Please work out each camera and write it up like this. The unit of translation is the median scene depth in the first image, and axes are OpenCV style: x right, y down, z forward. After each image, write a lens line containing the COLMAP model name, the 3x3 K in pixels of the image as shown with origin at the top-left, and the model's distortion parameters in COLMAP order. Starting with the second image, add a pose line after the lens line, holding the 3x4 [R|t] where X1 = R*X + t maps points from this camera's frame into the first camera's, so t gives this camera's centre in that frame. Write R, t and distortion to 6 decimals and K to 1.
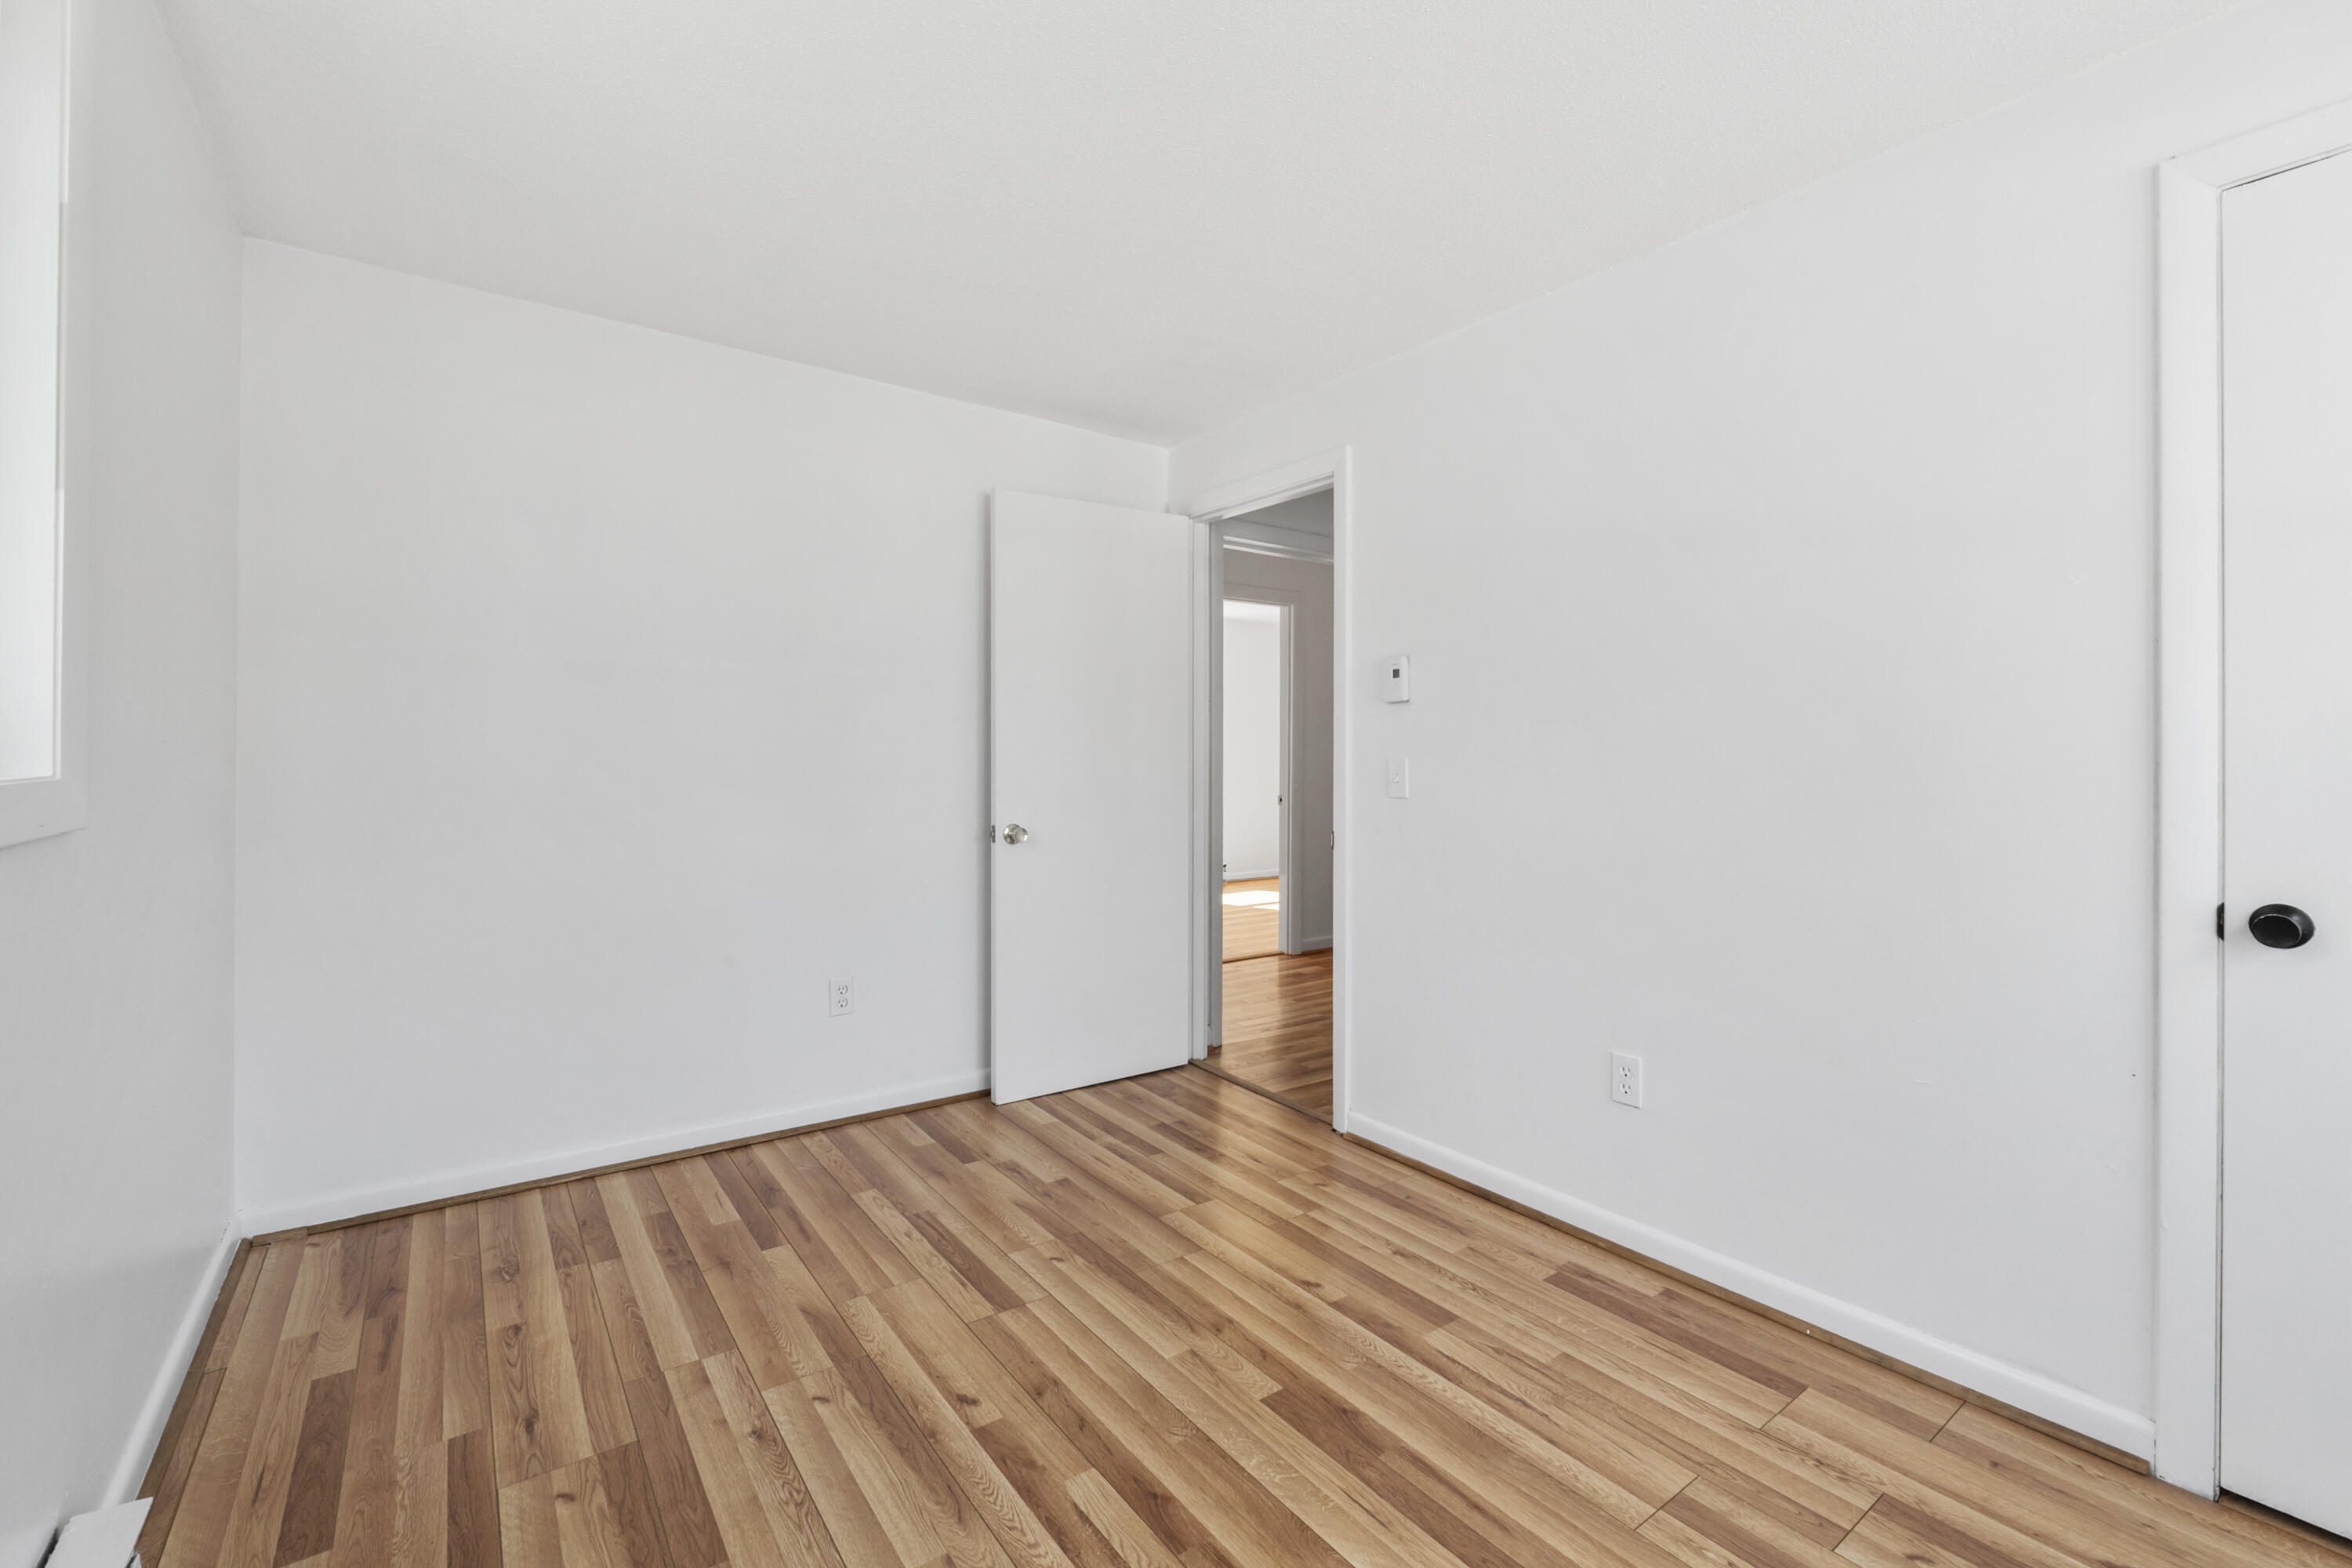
lens RADIAL K [[990.5, 0, 1174.8], [0, 990.5, 766.5], [0, 0, 1]] dist [-0.009922, 0.000141]
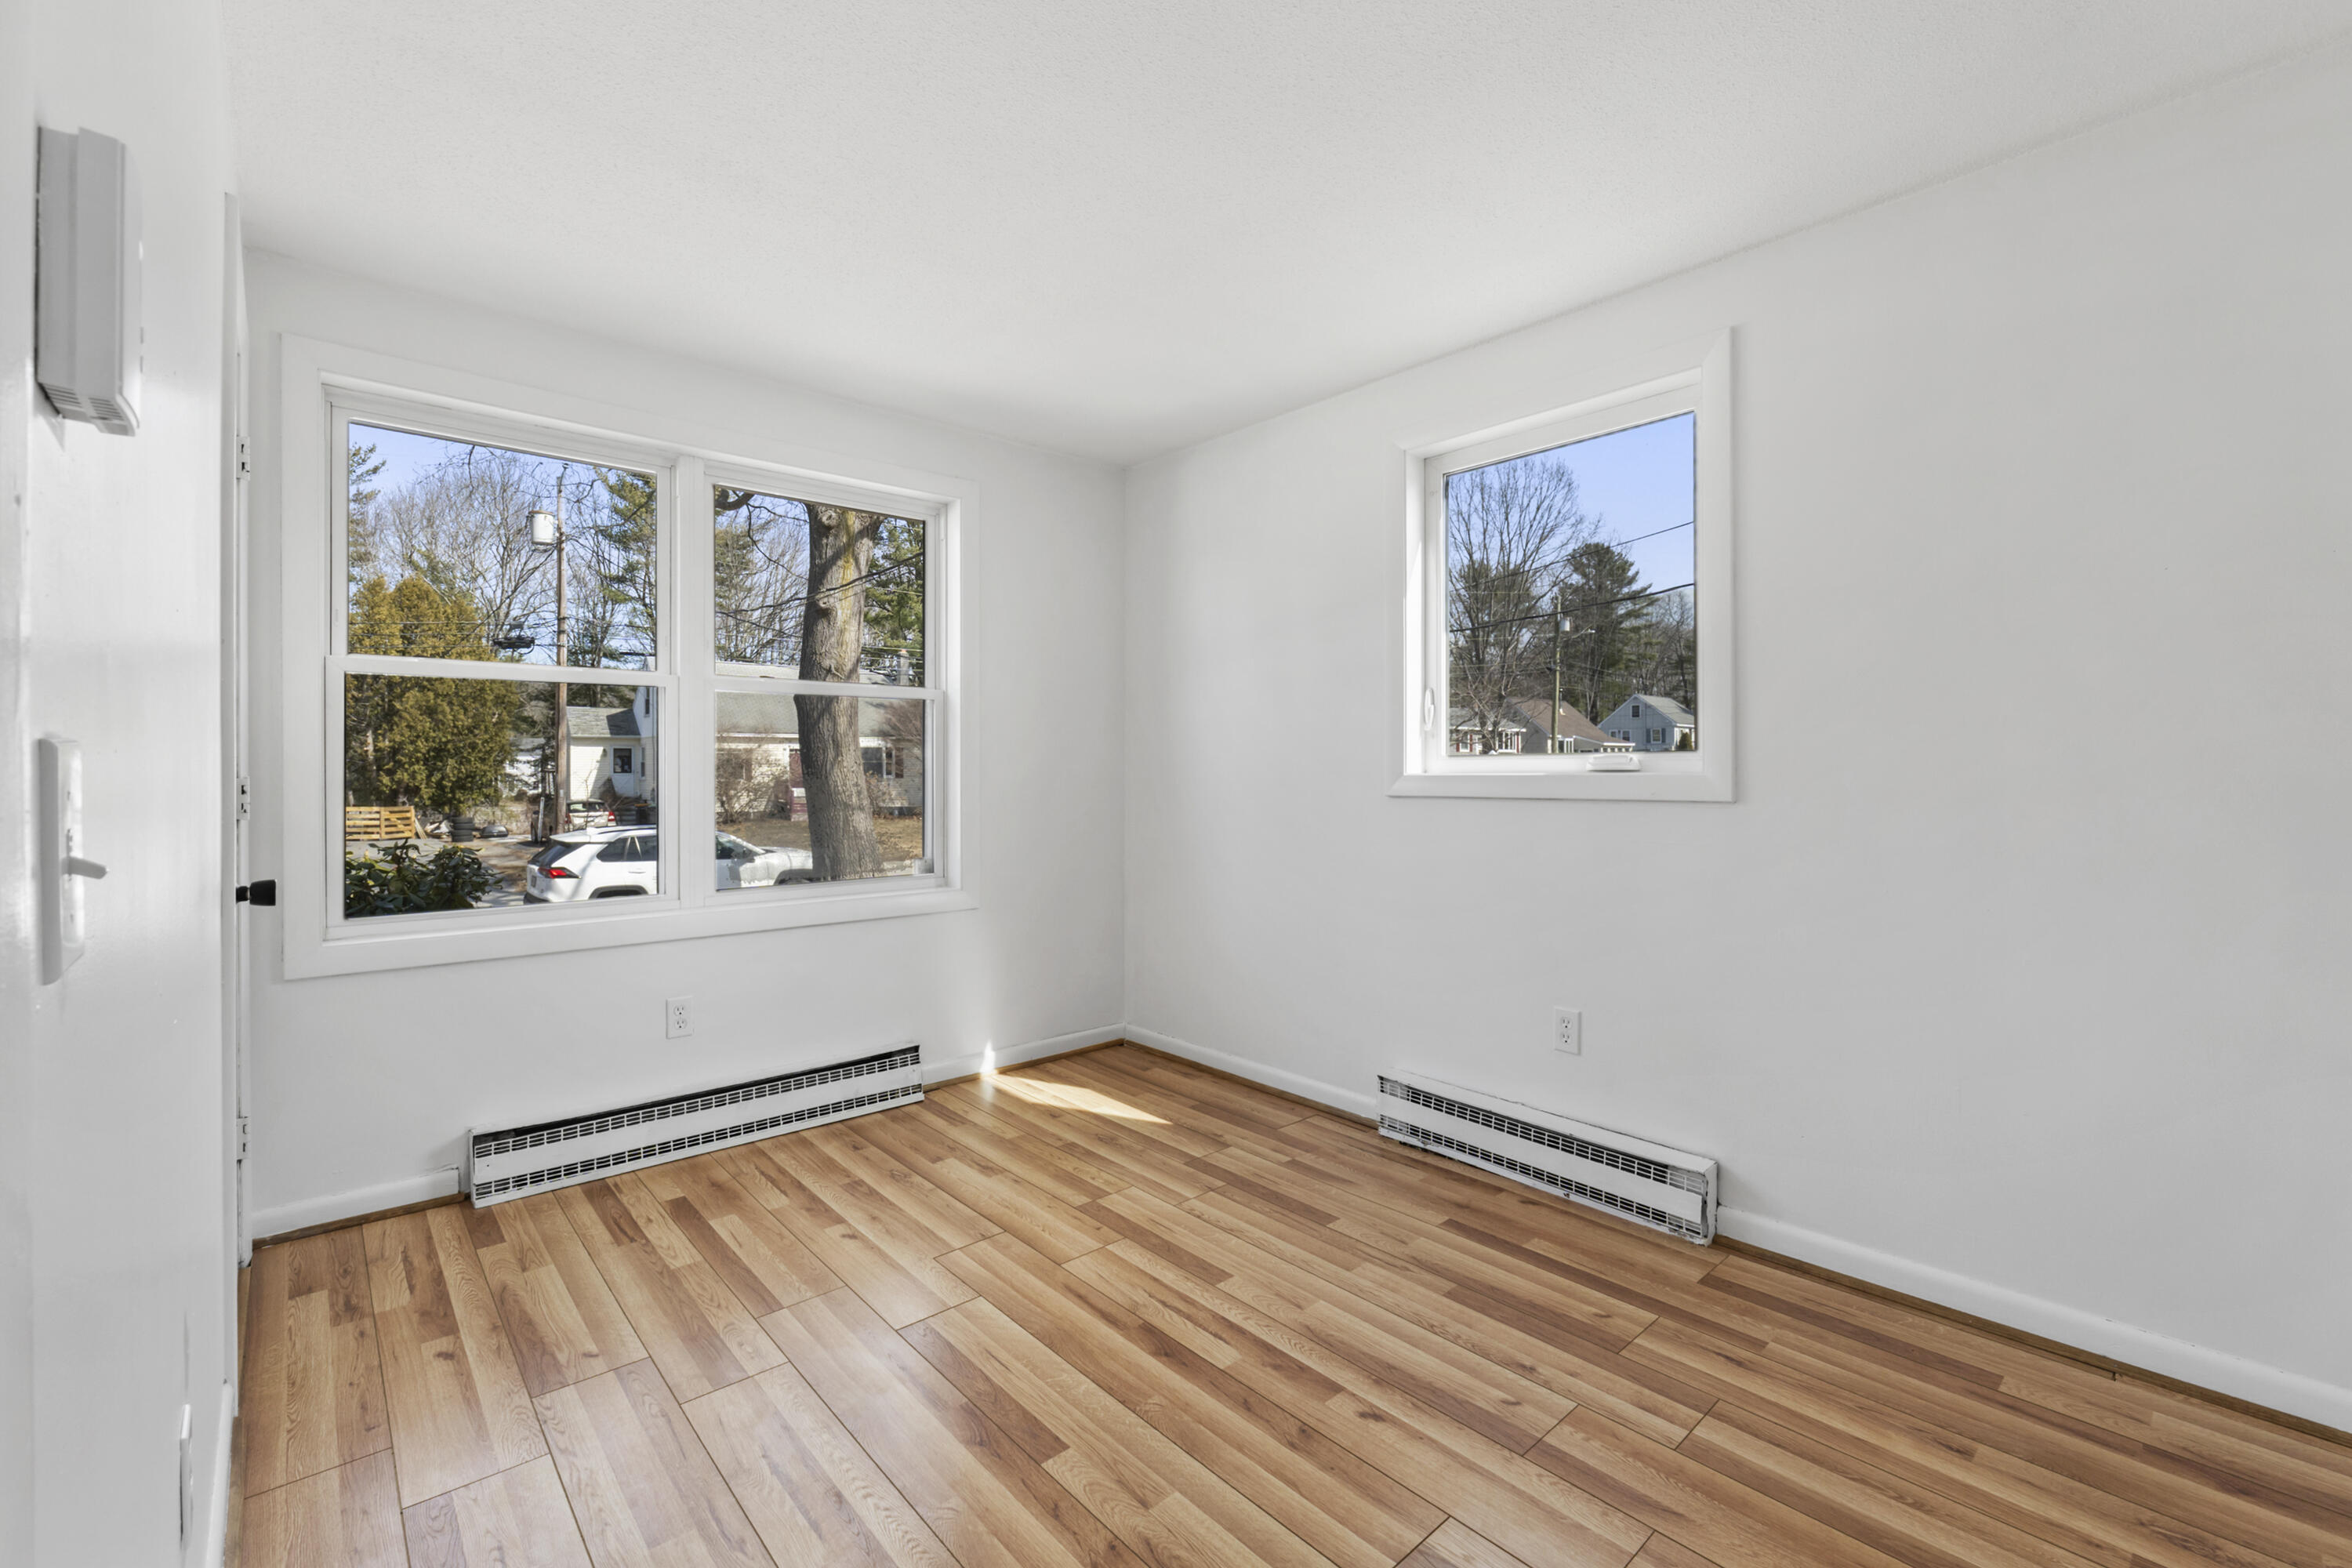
lens RADIAL K [[990.5, 0, 1174.8], [0, 990.5, 766.5], [0, 0, 1]] dist [-0.009922, 0.000141]
pose [[-0.995505, -0.005144, -0.094564, 0.080998], [-0.005574, 0.999975, 0.004287, -0.006954], [0.094540, 0.004795, -0.995510, 1.984104]]
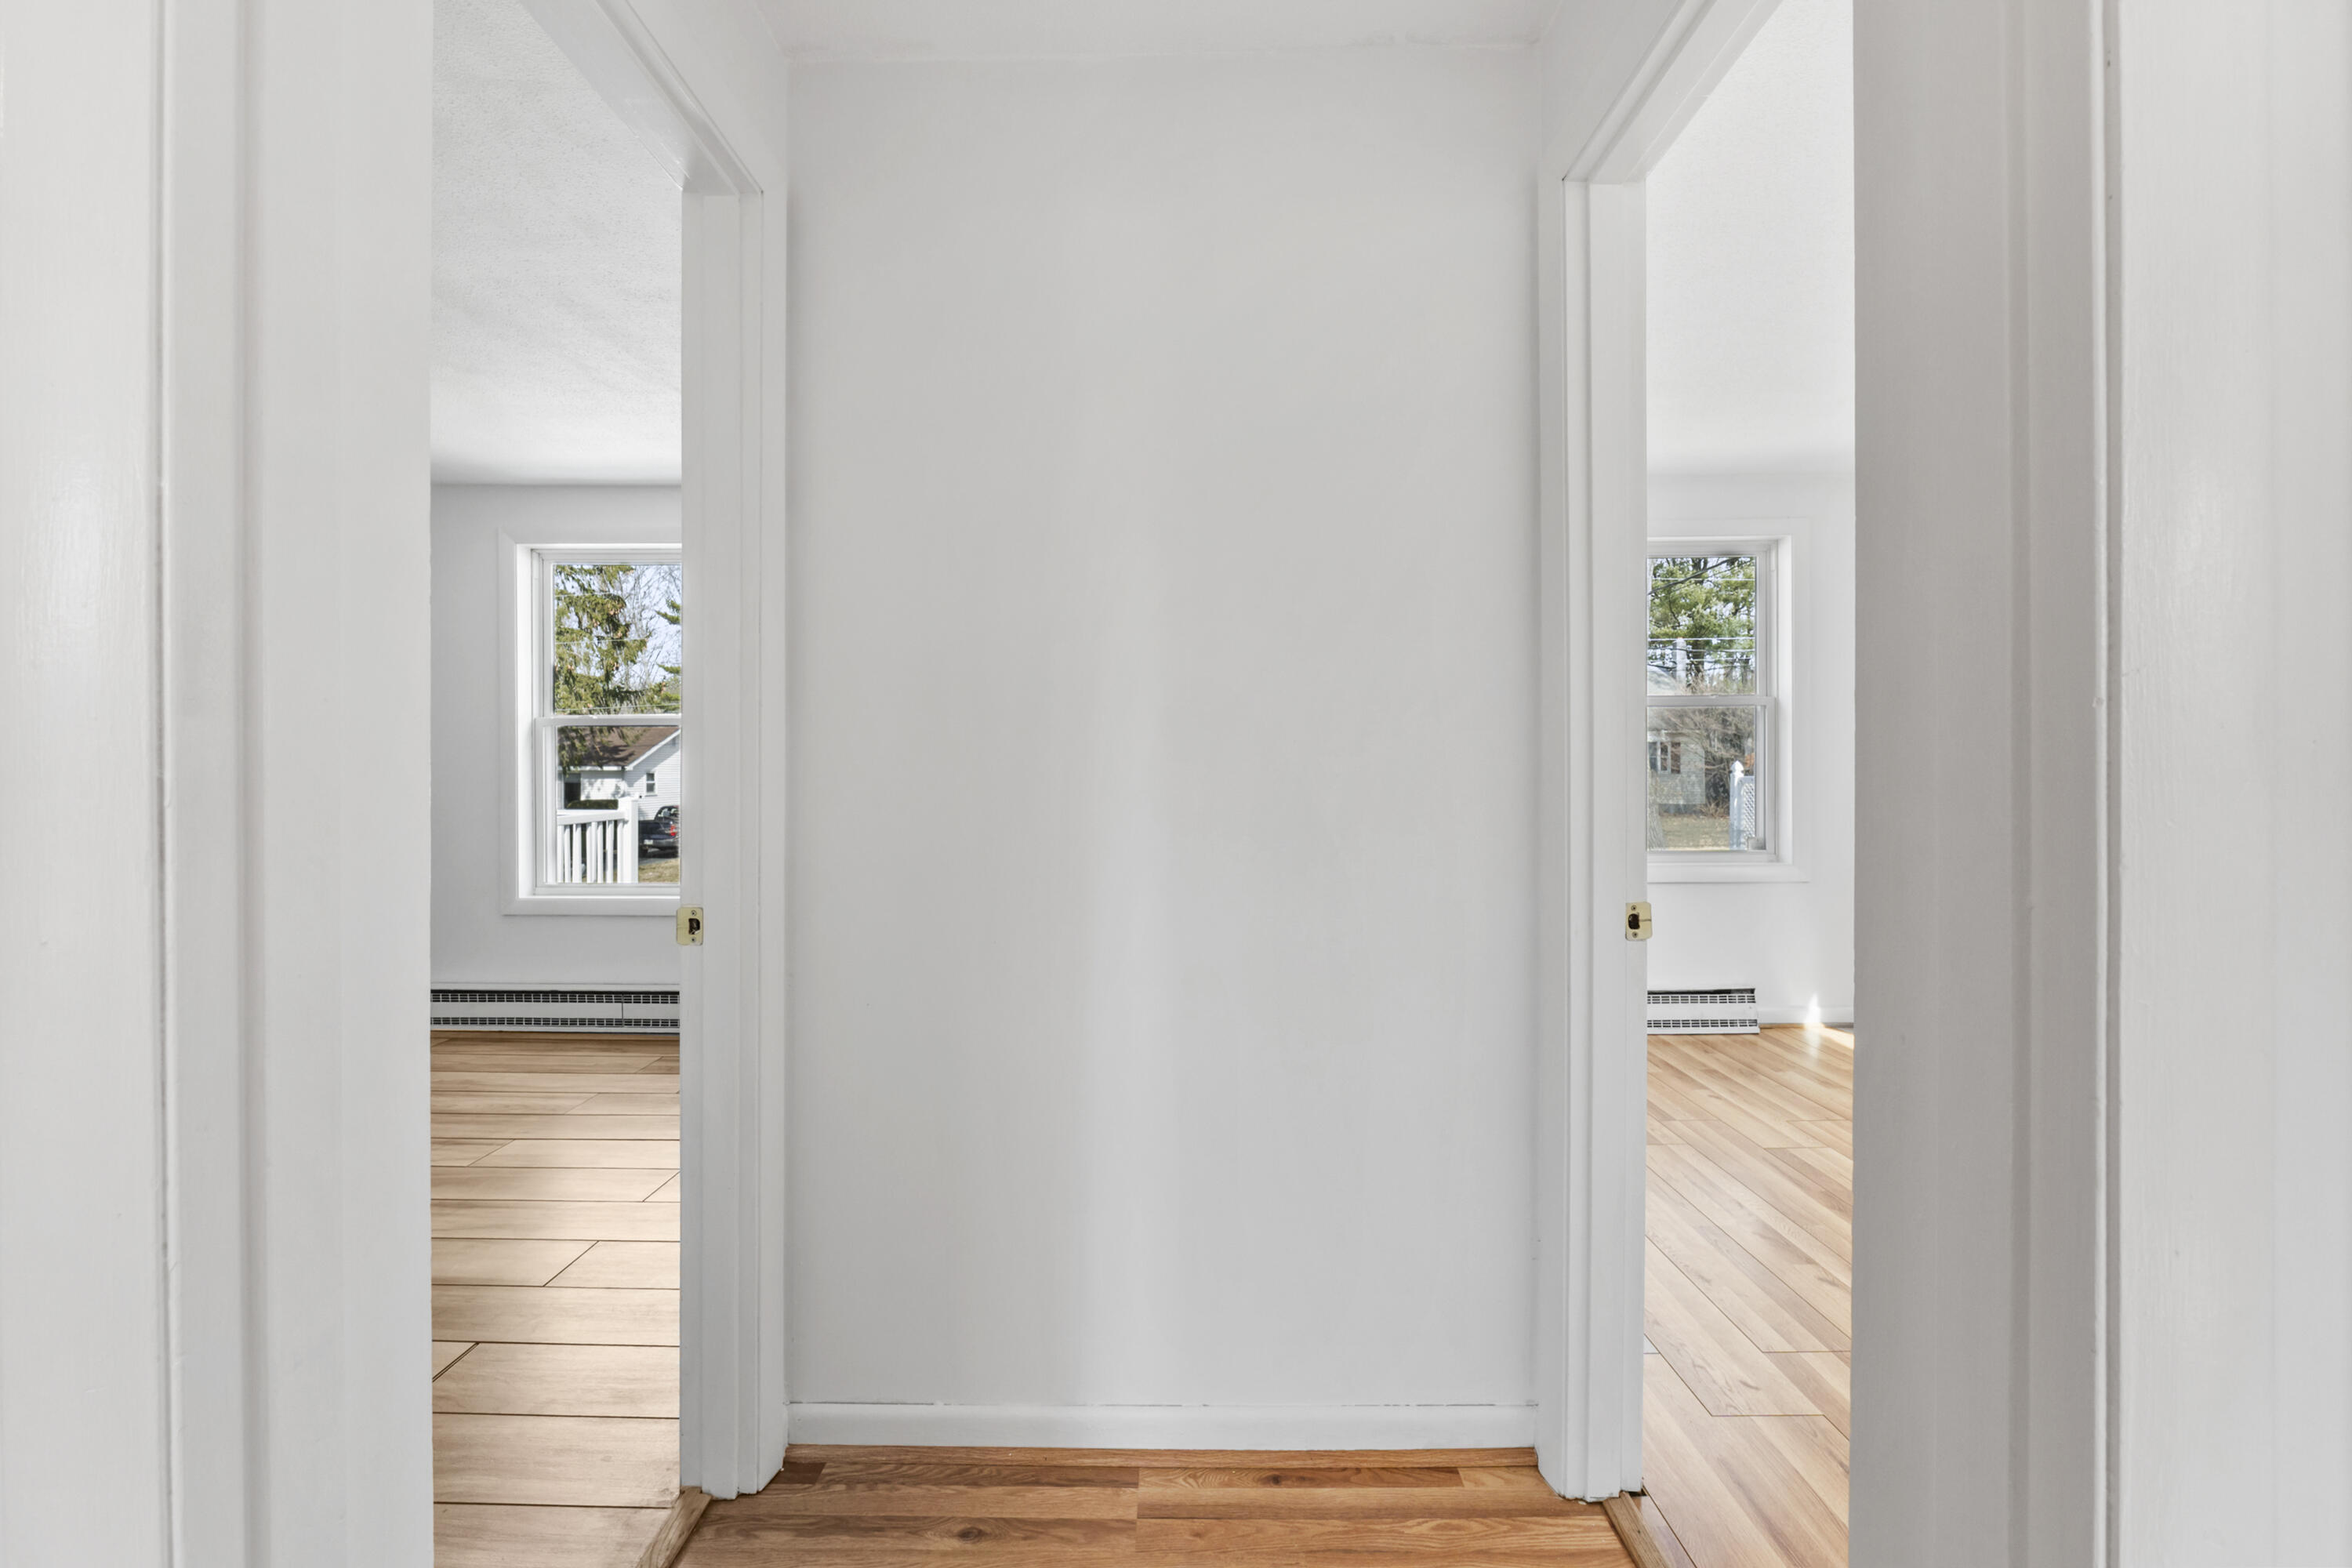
lens RADIAL K [[990.5, 0, 1174.8], [0, 990.5, 766.5], [0, 0, 1]] dist [-0.009922, 0.000141]
pose [[-0.801734, -0.002933, 0.597674, 0.095829], [0.003061, 0.999955, 0.009013, -0.007966], [-0.597673, 0.009055, -0.801689, 2.751217]]
